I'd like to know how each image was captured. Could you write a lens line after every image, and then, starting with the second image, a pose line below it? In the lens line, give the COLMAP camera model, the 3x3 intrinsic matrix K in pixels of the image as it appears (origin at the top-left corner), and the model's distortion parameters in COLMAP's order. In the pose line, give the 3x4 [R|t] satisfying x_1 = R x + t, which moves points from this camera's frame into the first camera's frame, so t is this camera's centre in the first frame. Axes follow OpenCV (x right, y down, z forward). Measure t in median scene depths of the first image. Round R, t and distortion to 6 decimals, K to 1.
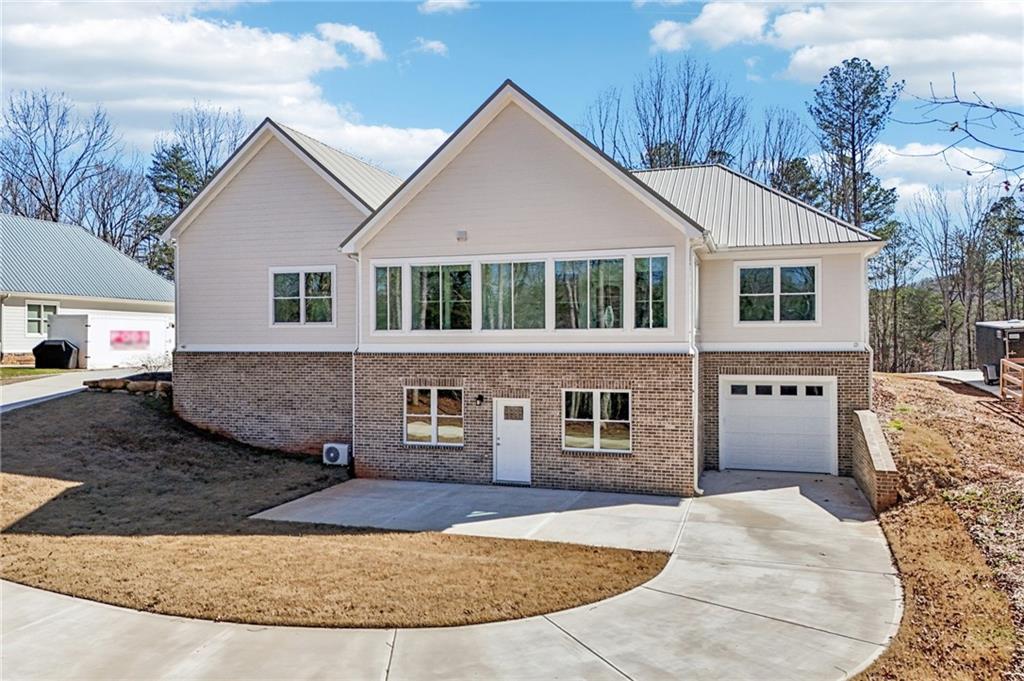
lens RADIAL K [[765.6, 0, 512.0], [0, 765.6, 340.5], [0, 0, 1]] dist [0.087658, -0.085962]
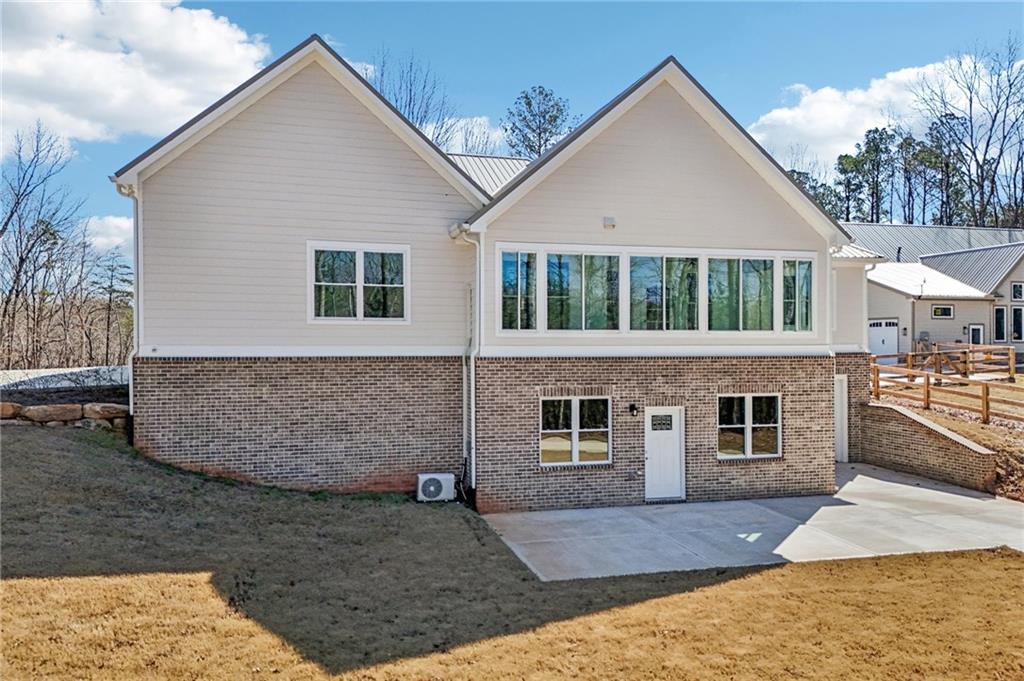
lens RADIAL K [[771.9, 0, 510.3], [0, 771.9, 338.0], [0, 0, 1]] dist [0.084588, -0.097248]
pose [[0.836168, 0.005723, 0.548444, -0.660843], [-0.003964, 0.999983, -0.004392, -0.000856], [-0.548460, 0.001498, 0.836176, 0.332818]]
